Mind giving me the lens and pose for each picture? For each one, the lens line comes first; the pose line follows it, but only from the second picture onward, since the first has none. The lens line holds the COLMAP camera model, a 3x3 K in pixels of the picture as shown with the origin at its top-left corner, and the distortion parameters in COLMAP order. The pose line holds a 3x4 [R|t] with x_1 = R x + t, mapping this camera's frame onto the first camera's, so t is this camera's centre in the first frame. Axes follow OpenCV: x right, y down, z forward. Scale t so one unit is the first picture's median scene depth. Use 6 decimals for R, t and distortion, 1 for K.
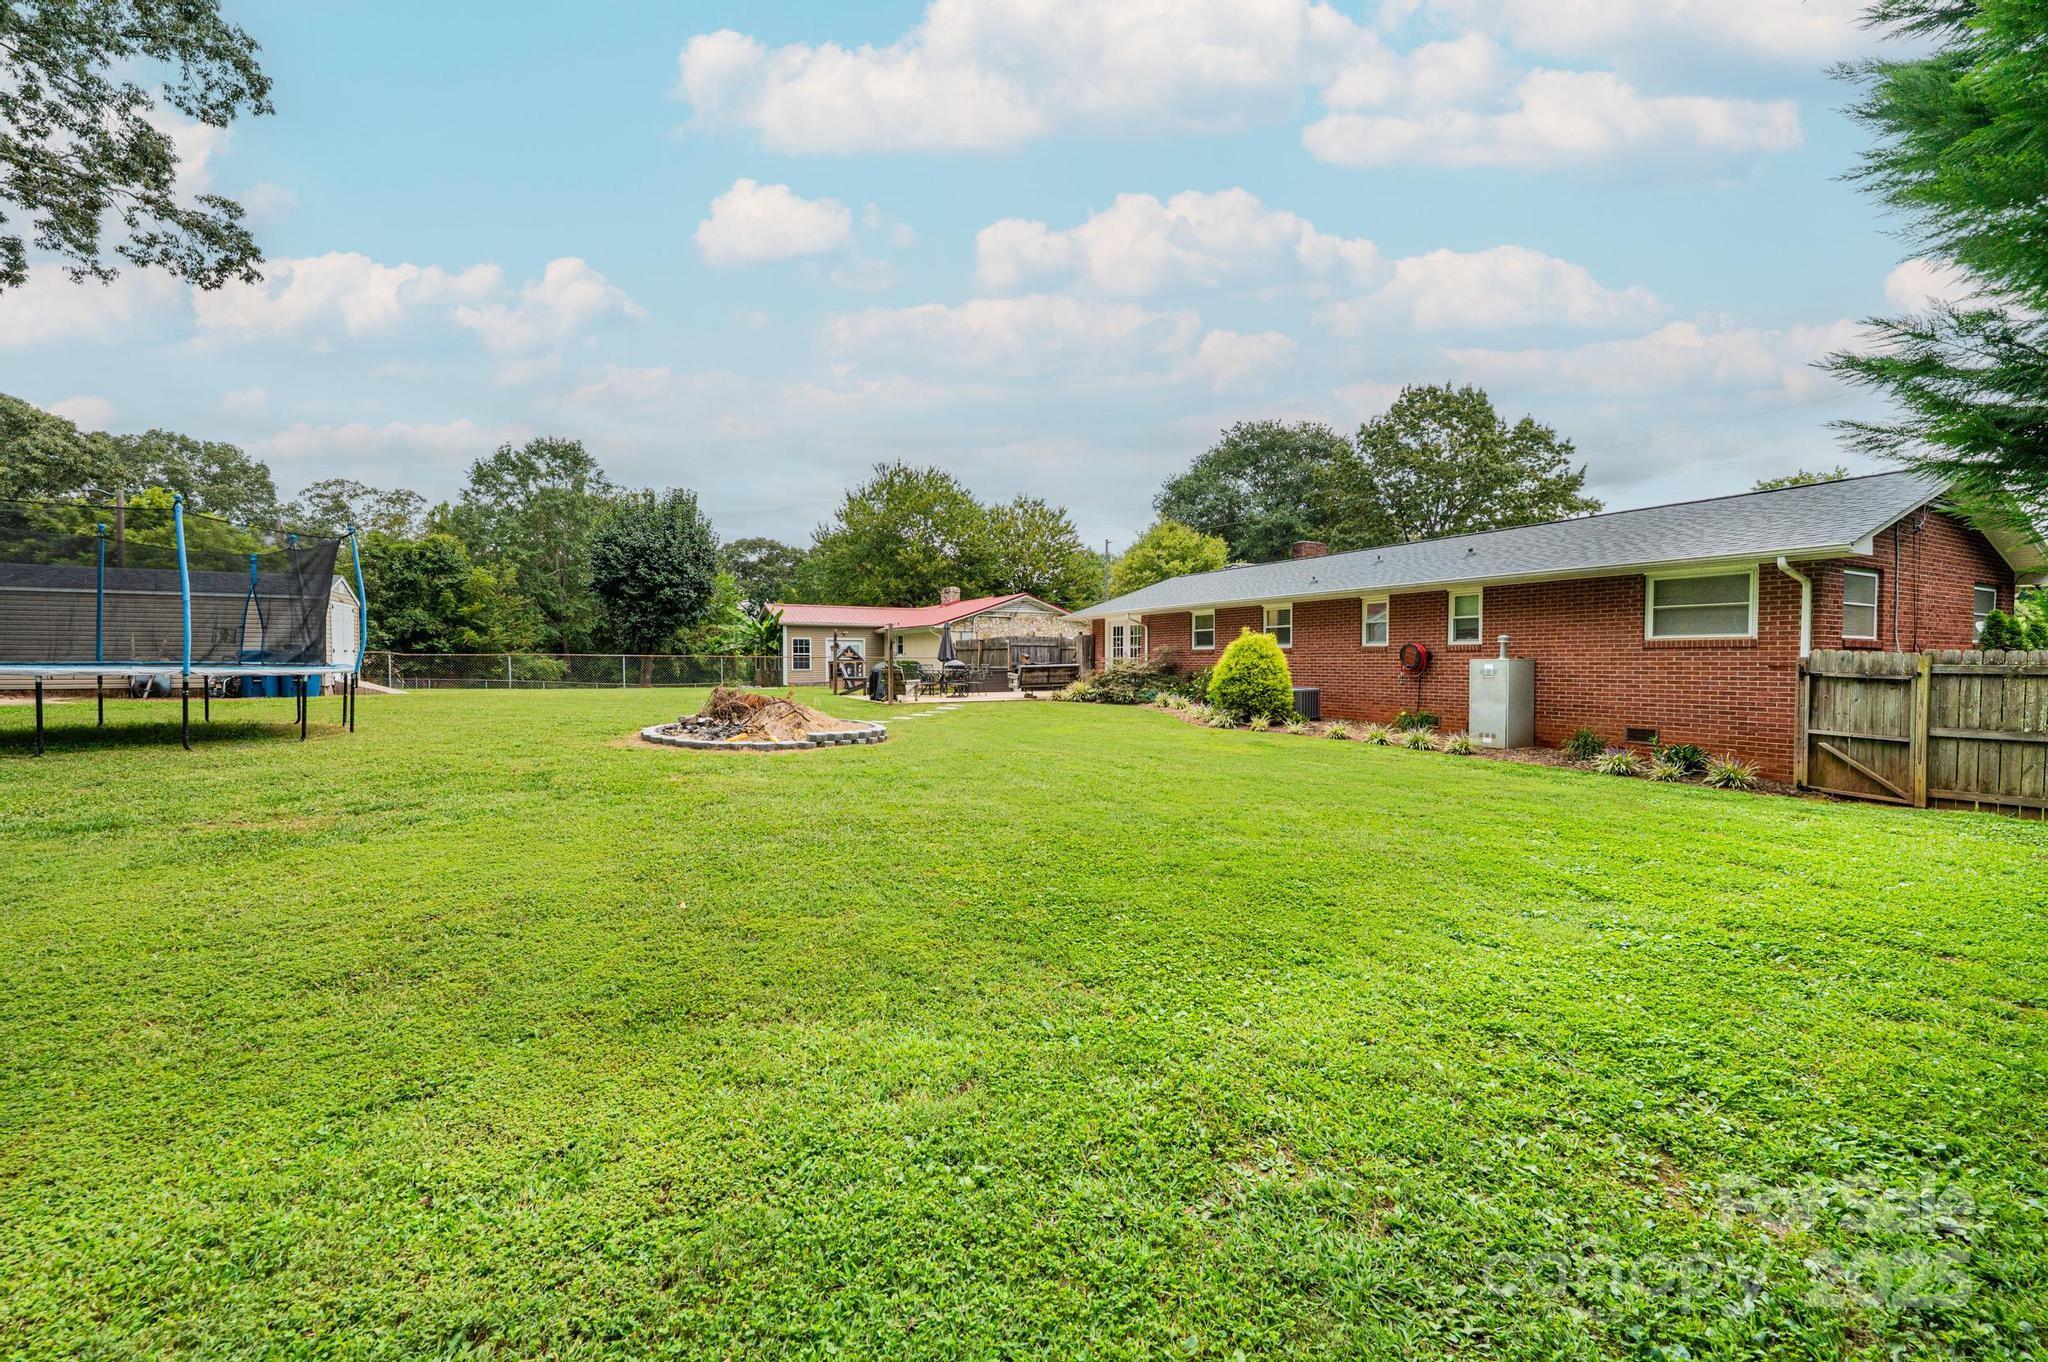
lens RADIAL K [[815.5, 0, 1024.0], [0, 815.5, 681.0], [0, 0, 1]] dist [0.000173, -0.000478]
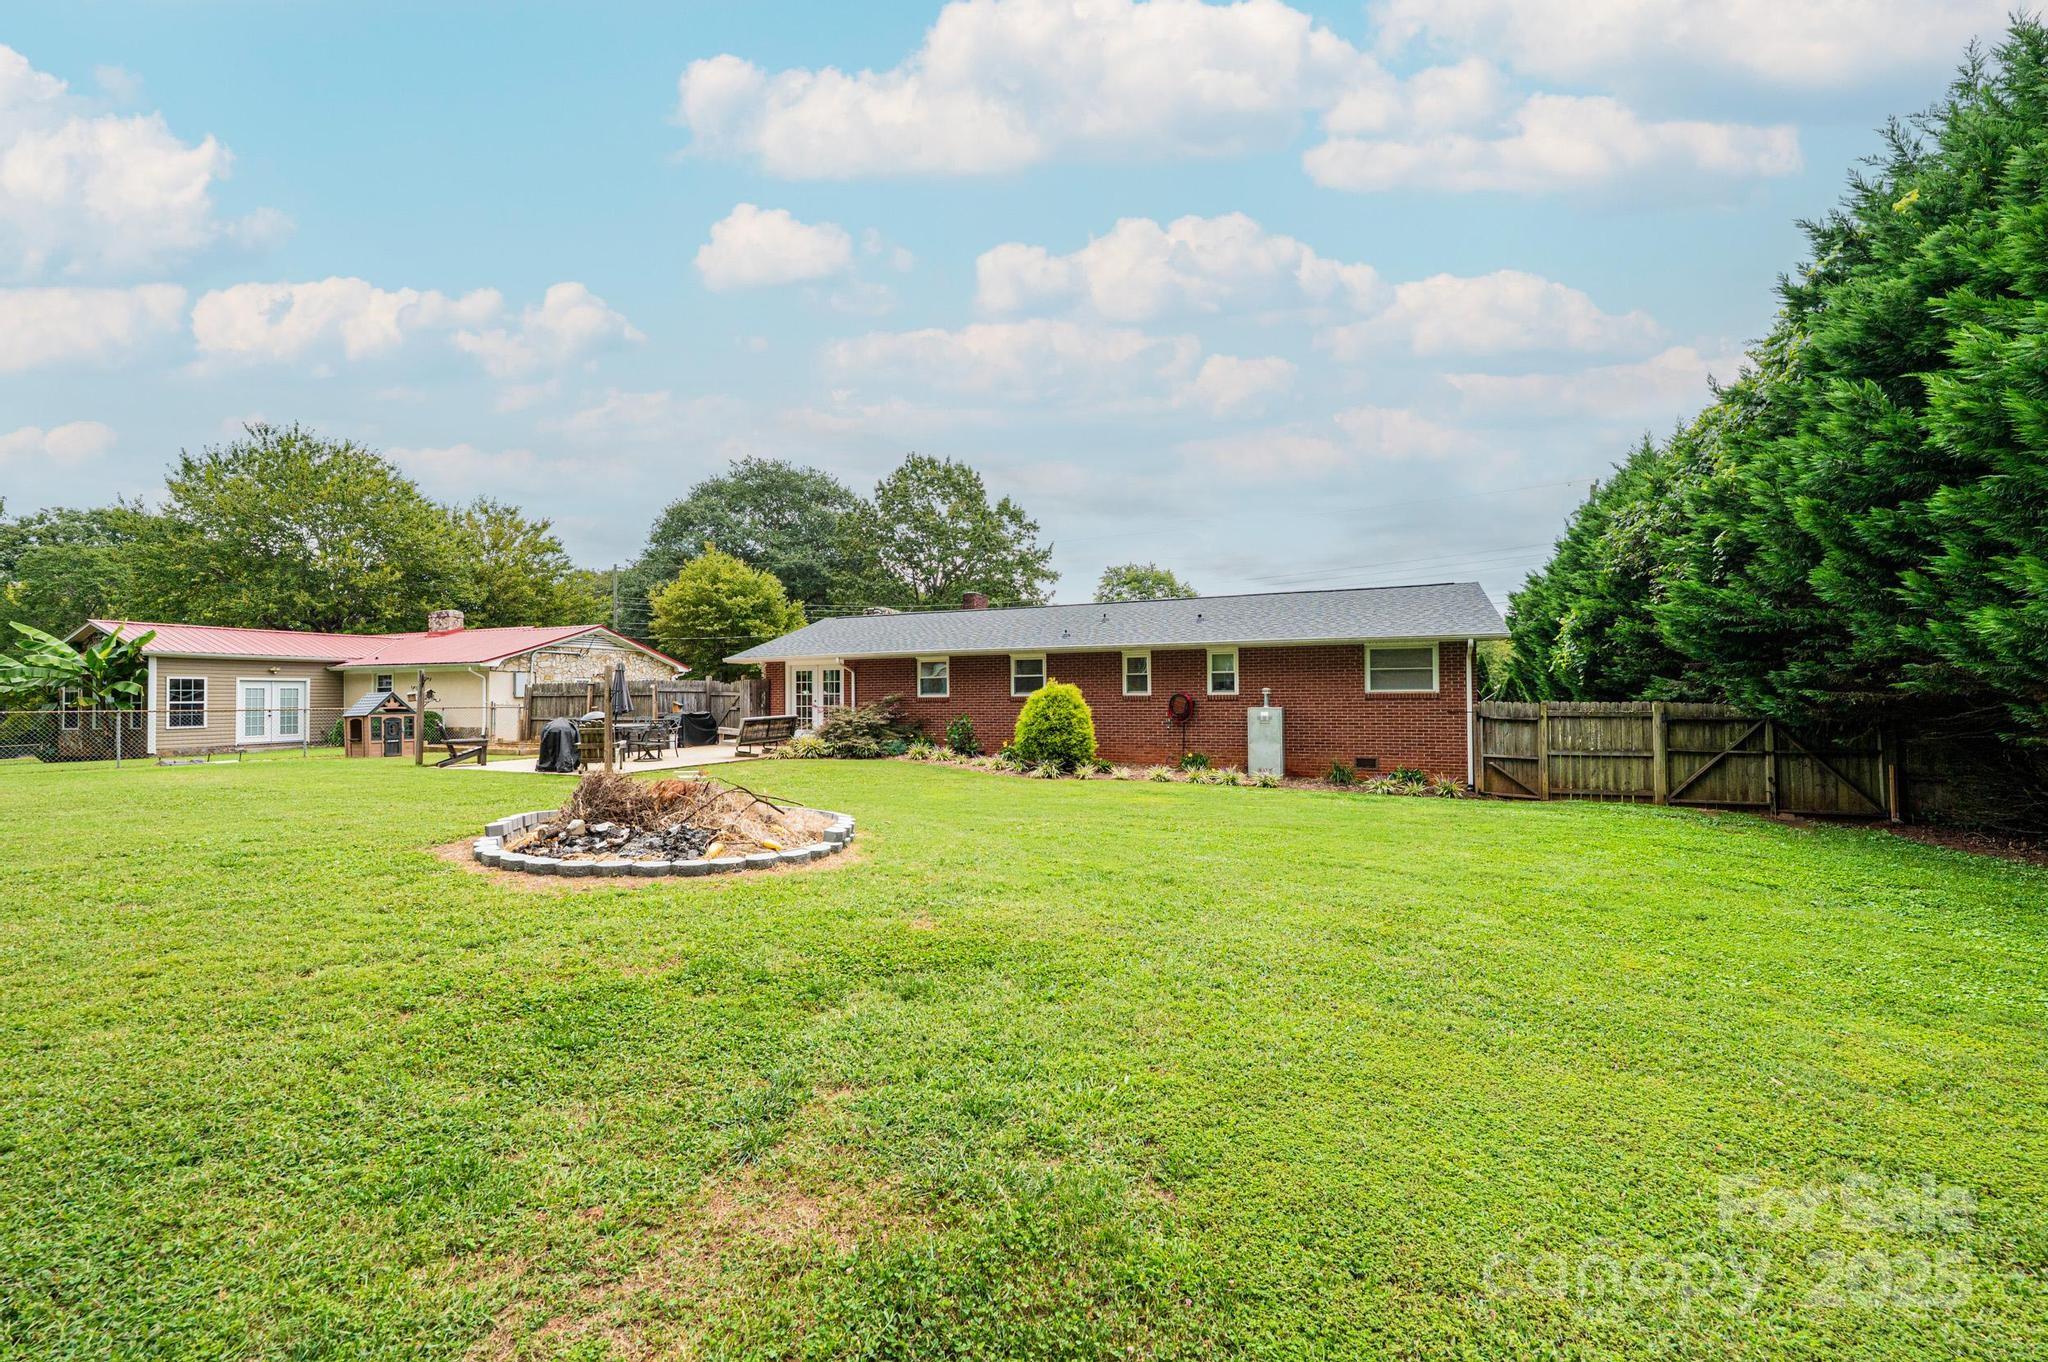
lens RADIAL K [[815.5, 0, 1024.0], [0, 815.5, 681.0], [0, 0, 1]] dist [0.000173, -0.000478]
pose [[0.772644, 0.005848, 0.634813, -0.307131], [0.023728, 0.998993, -0.038082, -0.018019], [-0.634396, 0.044487, 0.771727, 0.175964]]
